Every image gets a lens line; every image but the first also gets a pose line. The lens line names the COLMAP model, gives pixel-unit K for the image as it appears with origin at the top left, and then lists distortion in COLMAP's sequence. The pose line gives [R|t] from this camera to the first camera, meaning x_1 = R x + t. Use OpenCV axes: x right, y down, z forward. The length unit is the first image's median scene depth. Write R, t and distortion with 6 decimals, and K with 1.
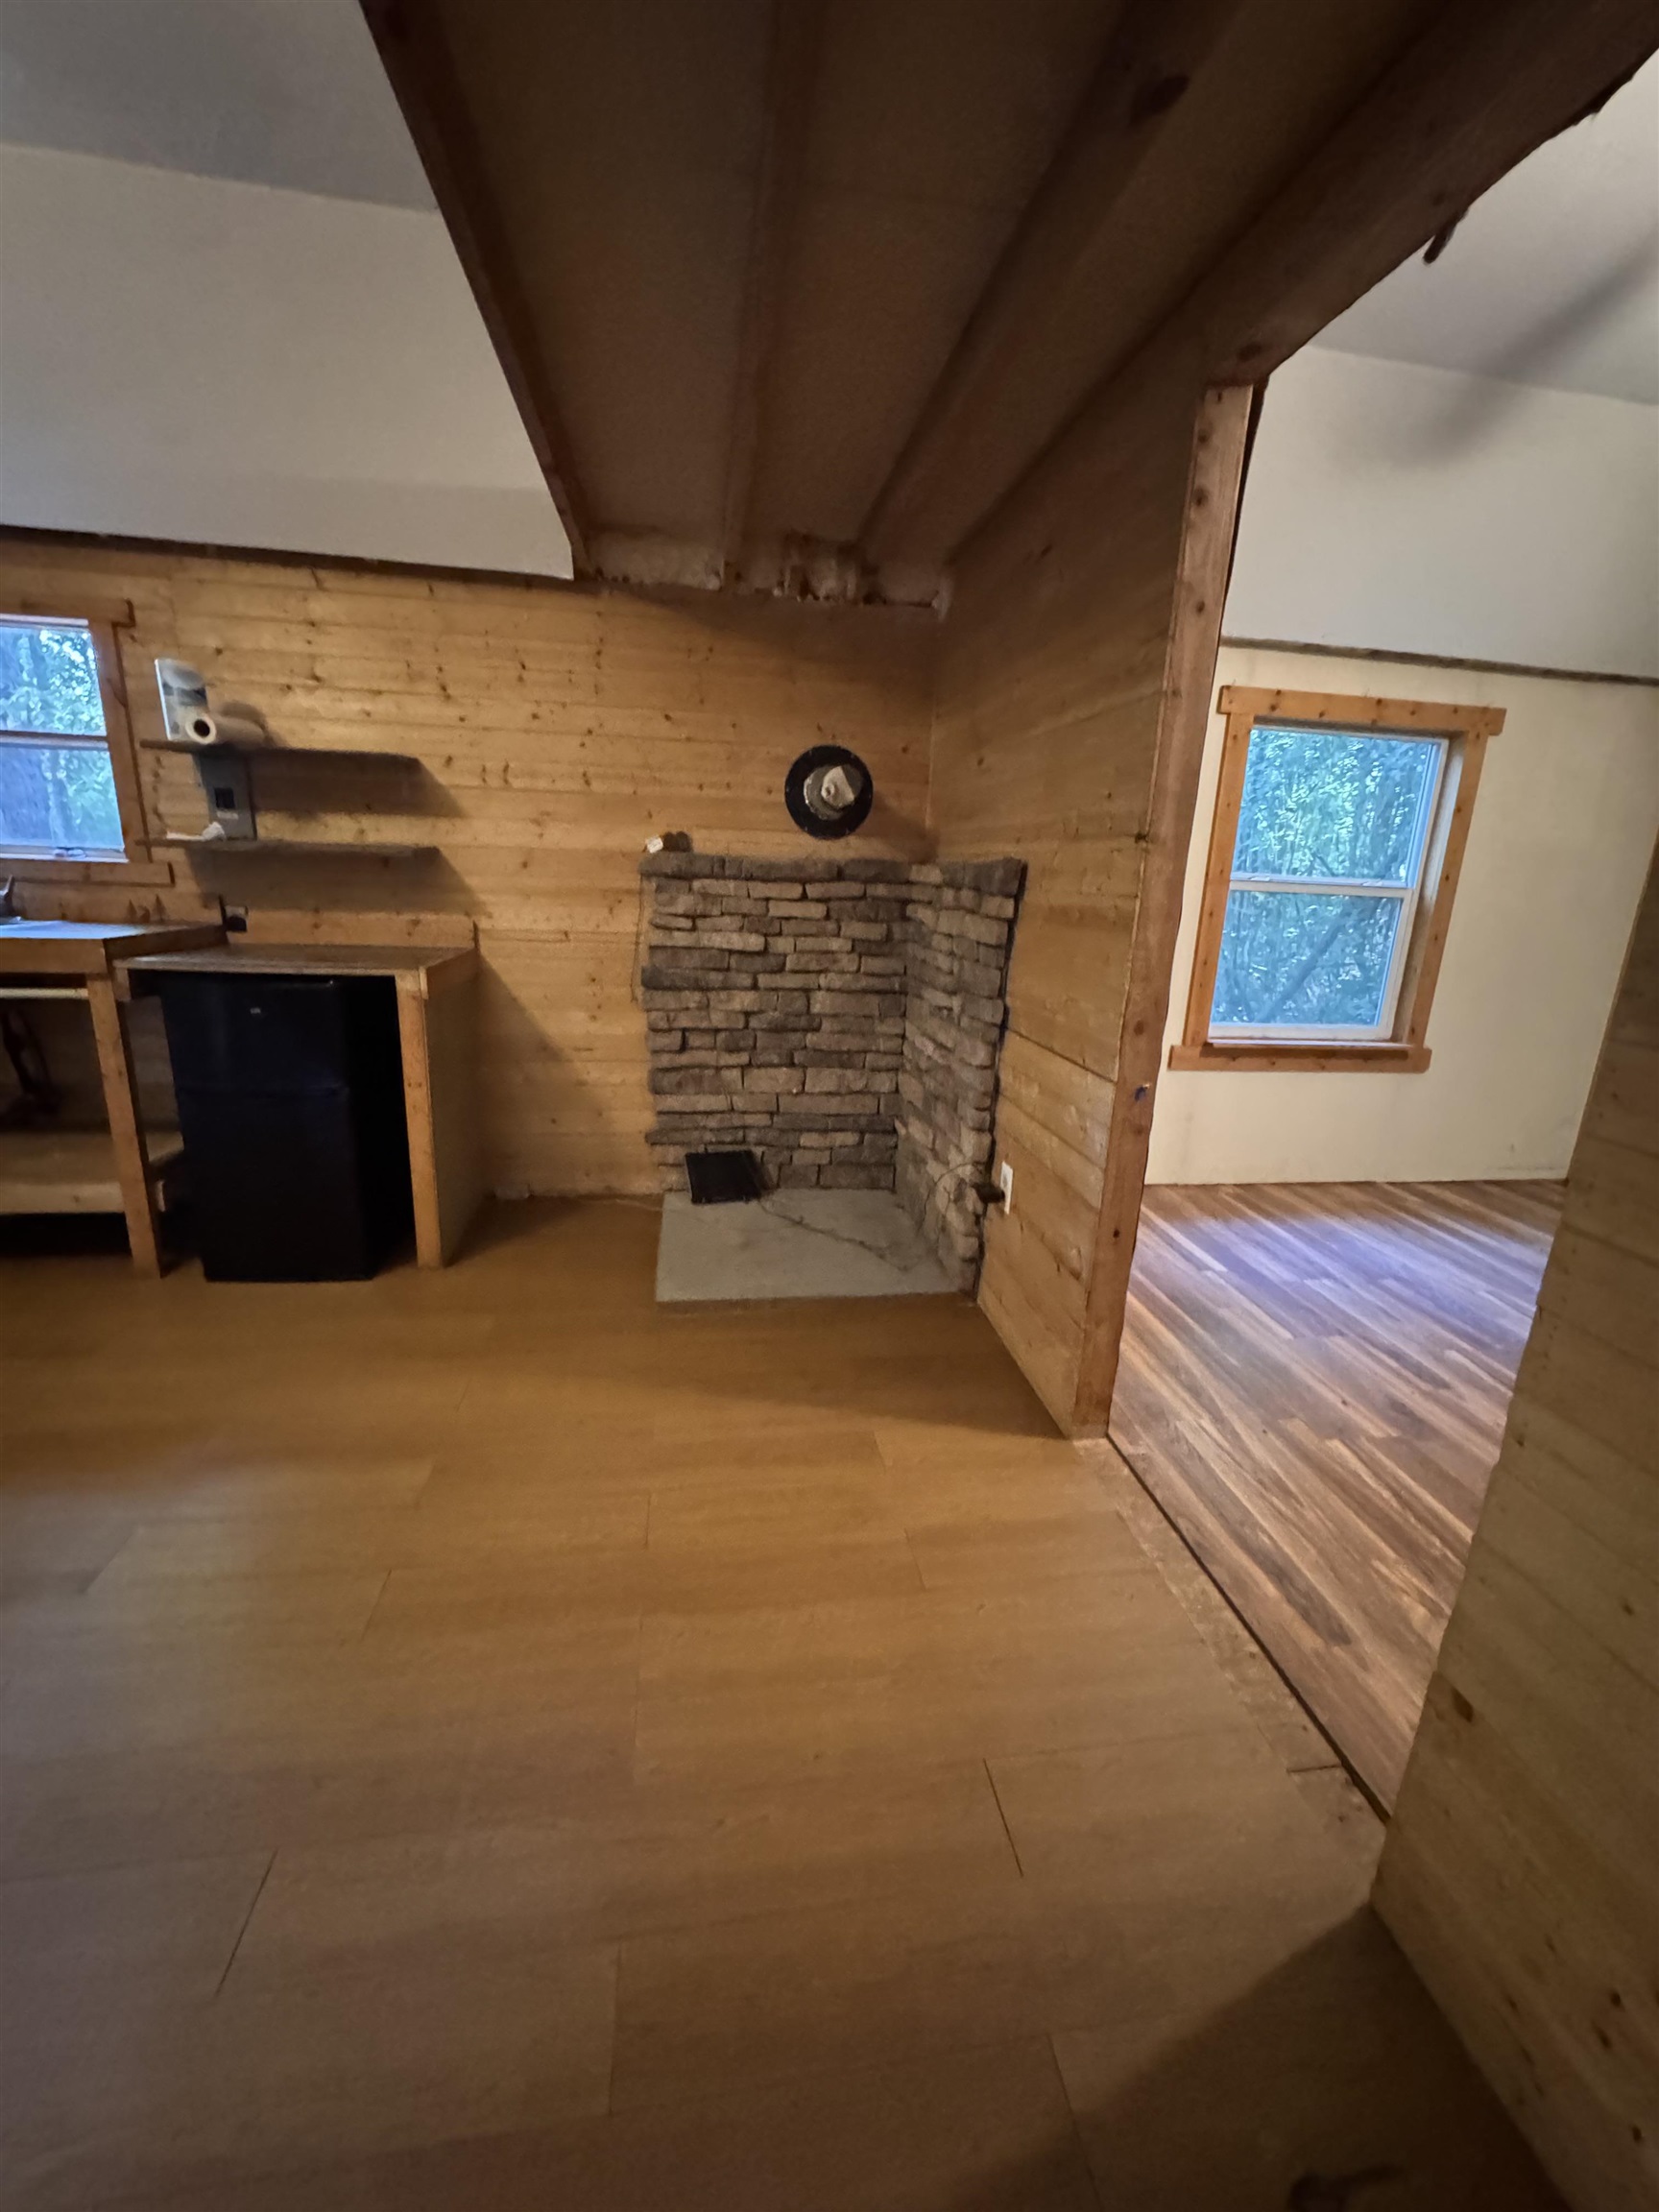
lens RADIAL K [[885.4, 0, 831.9], [0, 885.4, 1105.5], [0, 0, 1]] dist [-0.004008, 0.000387]
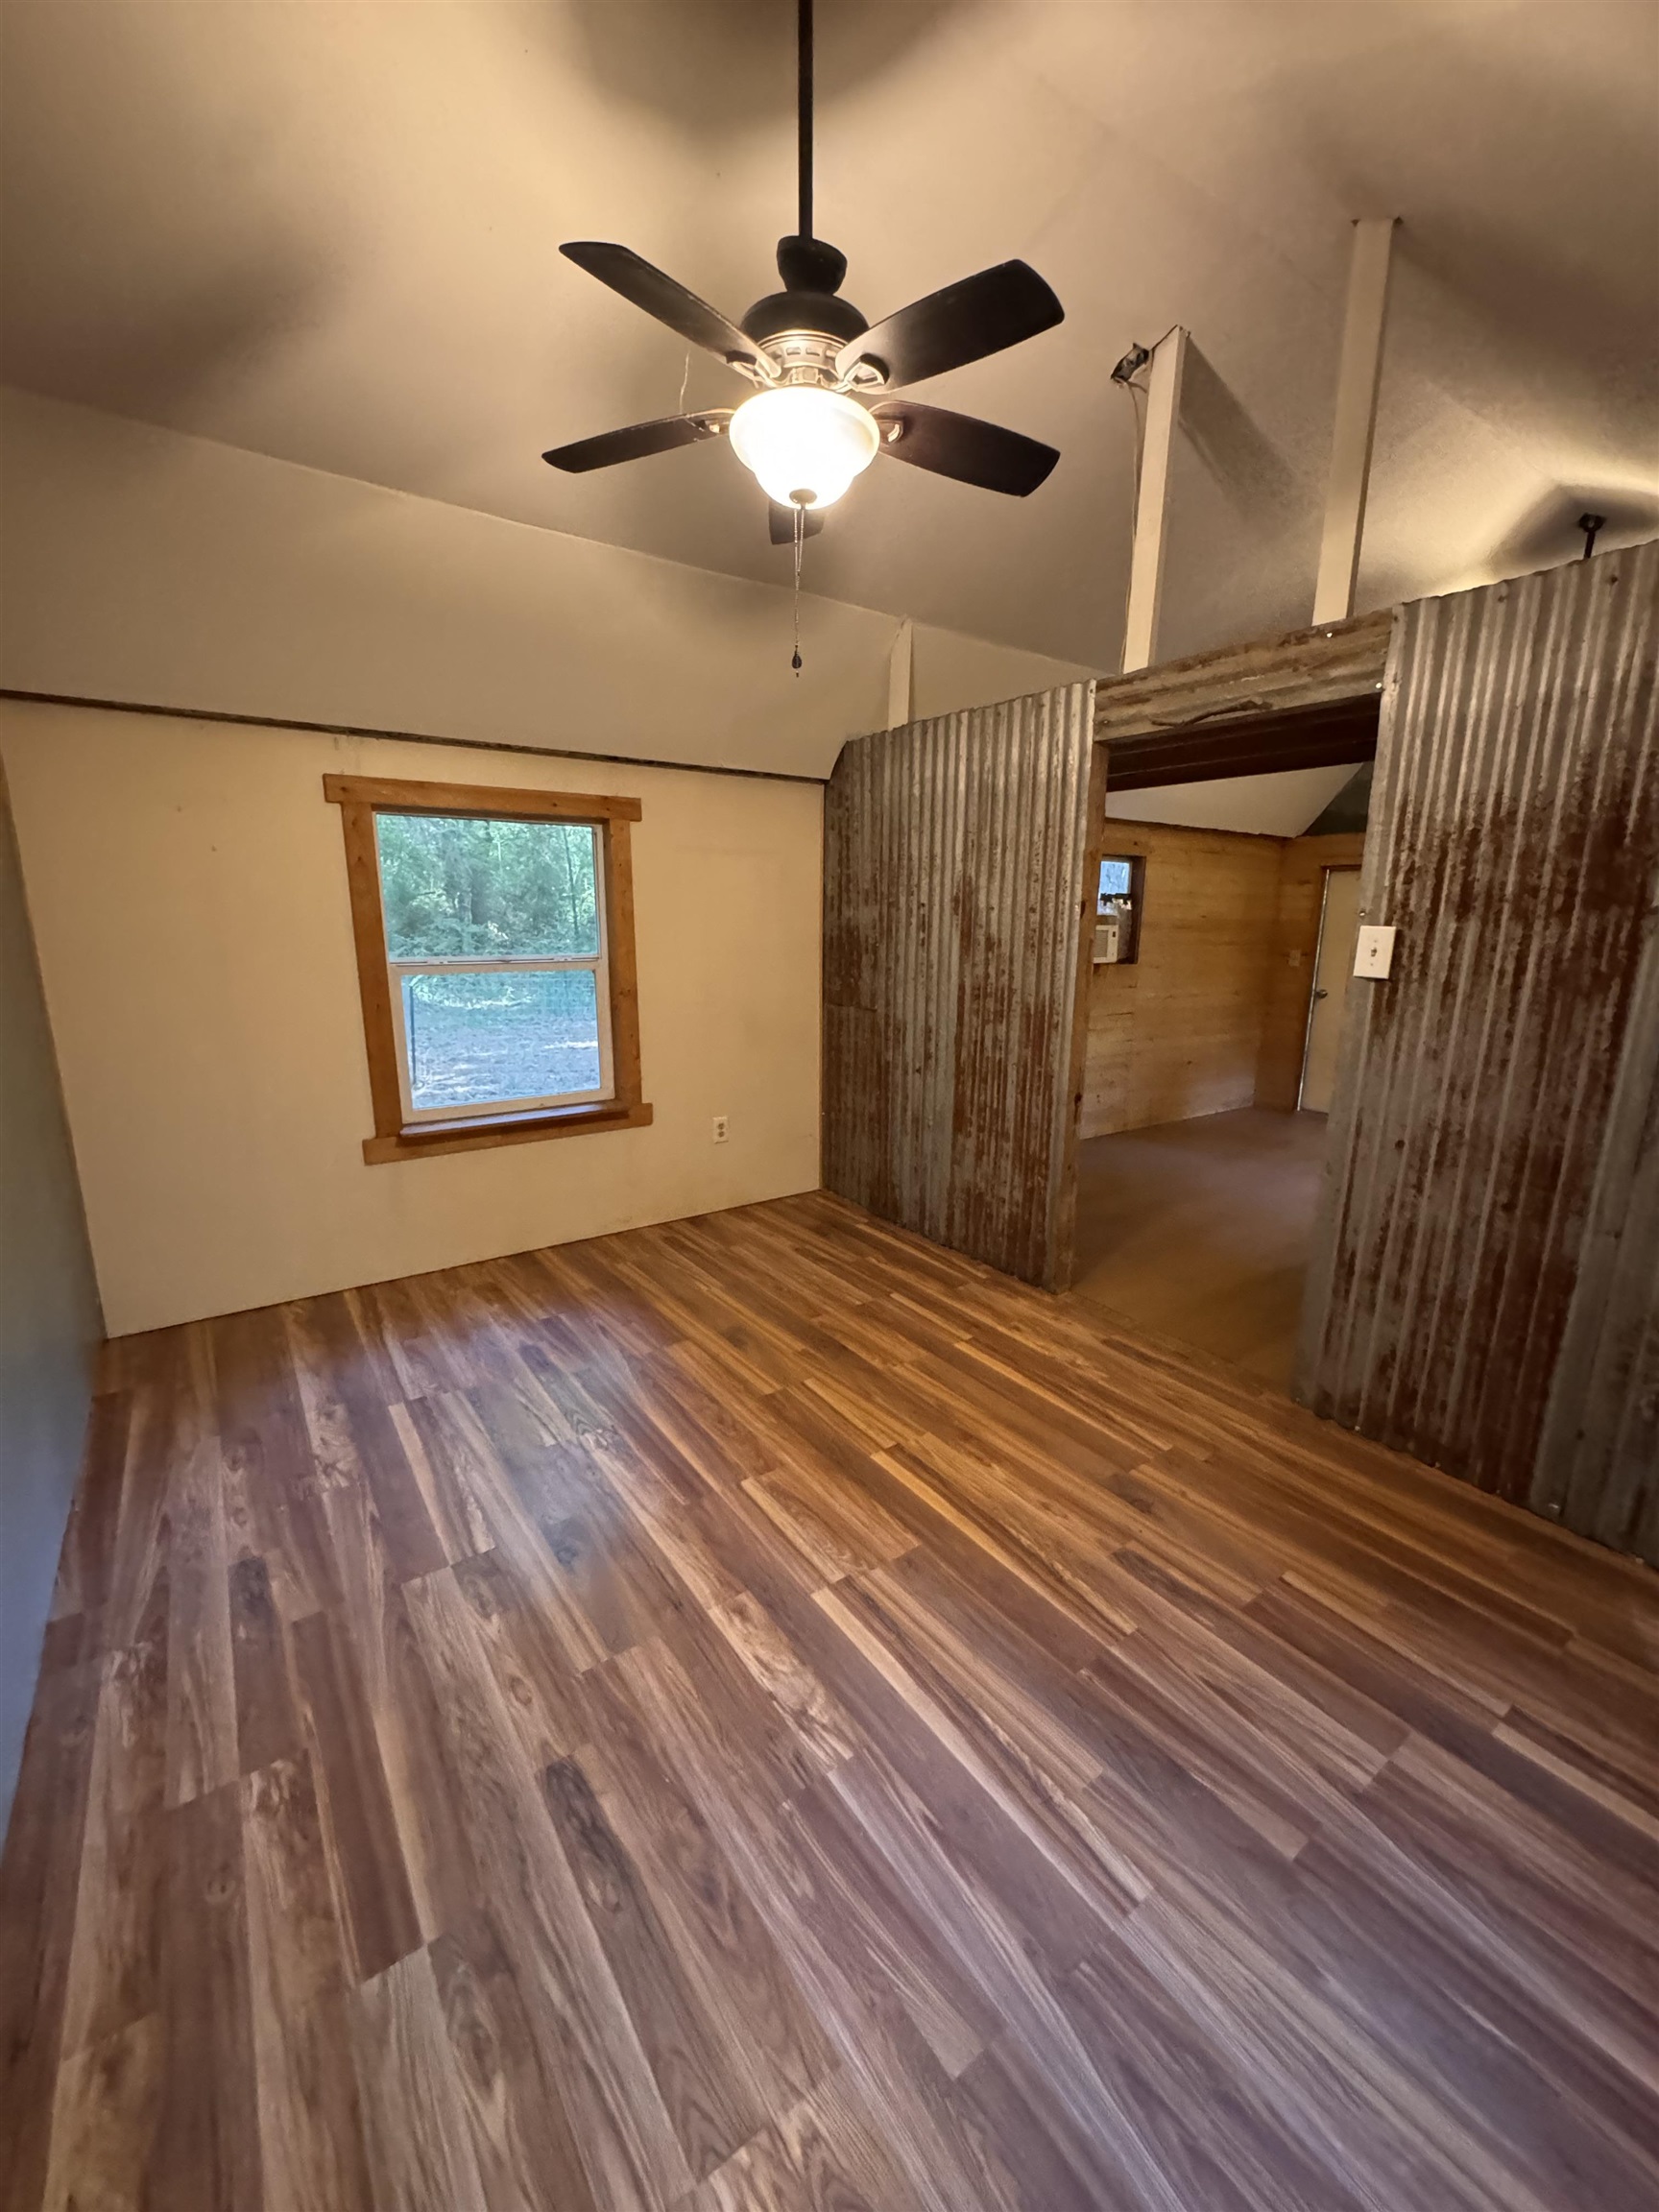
lens RADIAL K [[885.4, 0, 831.9], [0, 885.4, 1105.5], [0, 0, 1]] dist [-0.004008, 0.000387]
pose [[-0.893863, 0.046286, -0.445945, 0.892963], [-0.161492, 0.894651, 0.416558, -0.284607], [0.418246, 0.444362, -0.792220, 0.927305]]
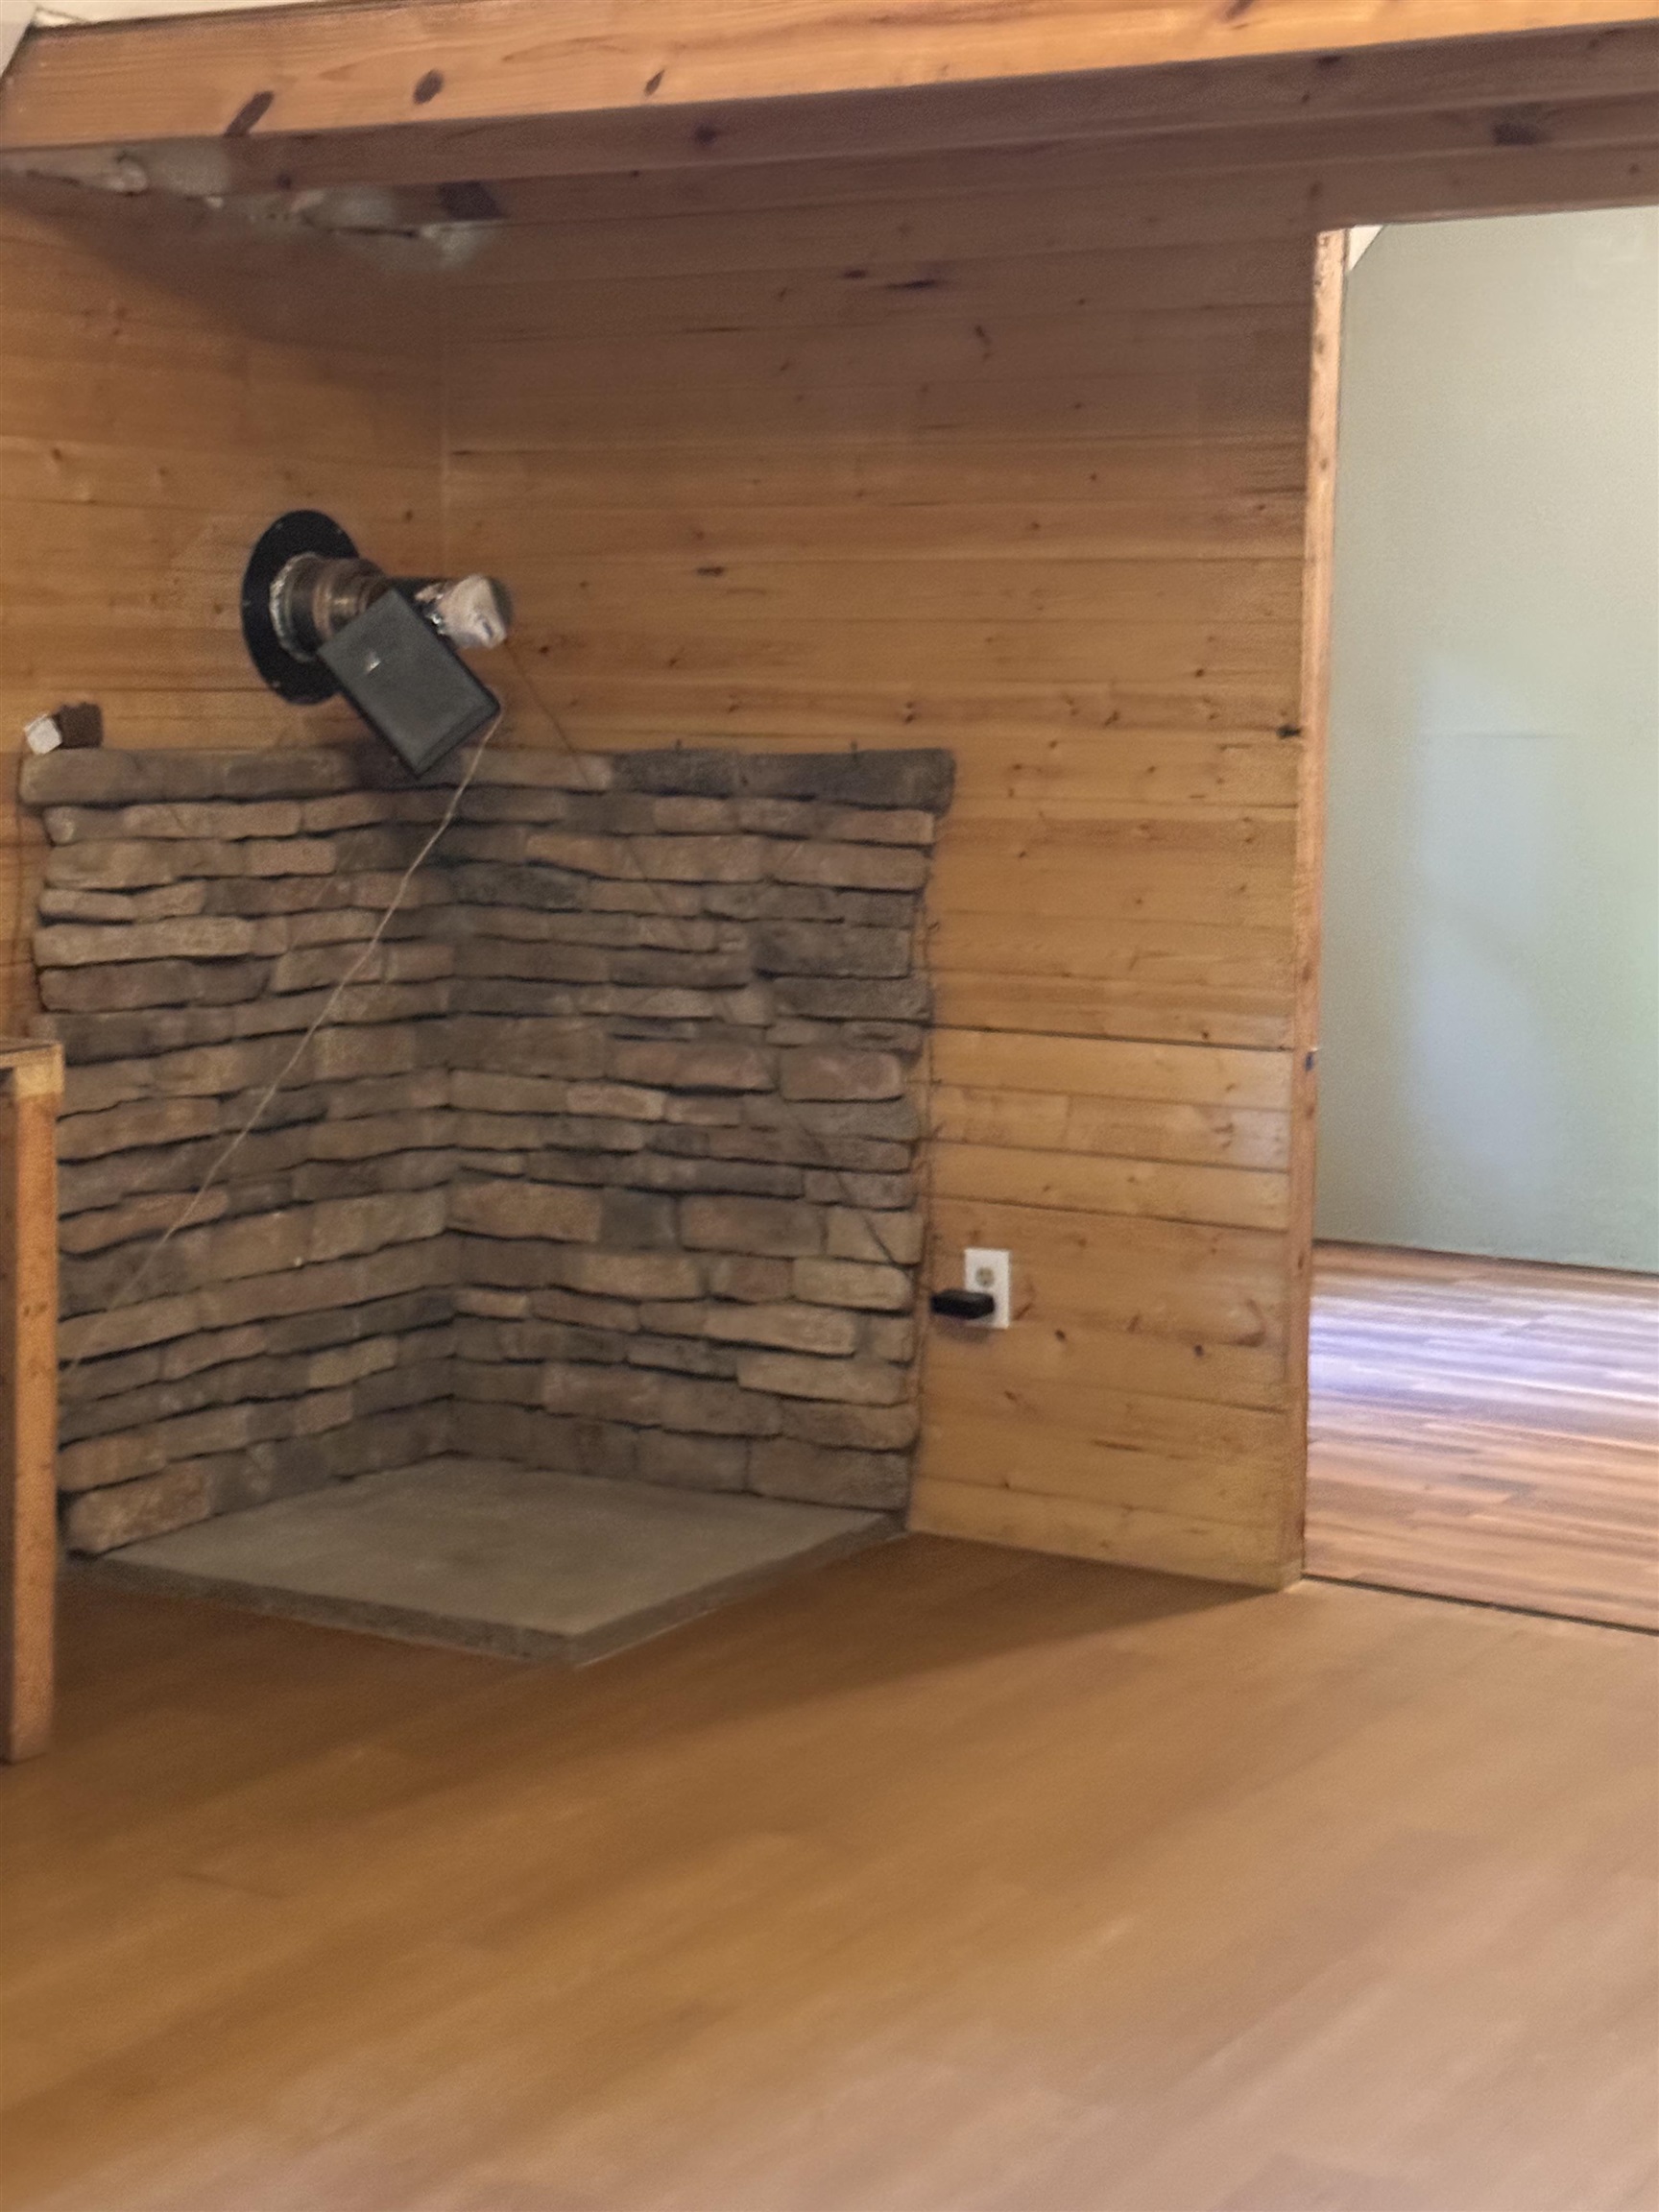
lens RADIAL K [[3635.9, 0, 829.5], [0, 3635.9, 1106.0], [0, 0, 1]] dist [0.140428, 0.010475]
pose [[0.649244, -0.128191, 0.749700, -1.320655], [0.212383, 0.977041, -0.016860, -0.006154], [-0.730326, 0.170170, 0.661563, -0.434702]]
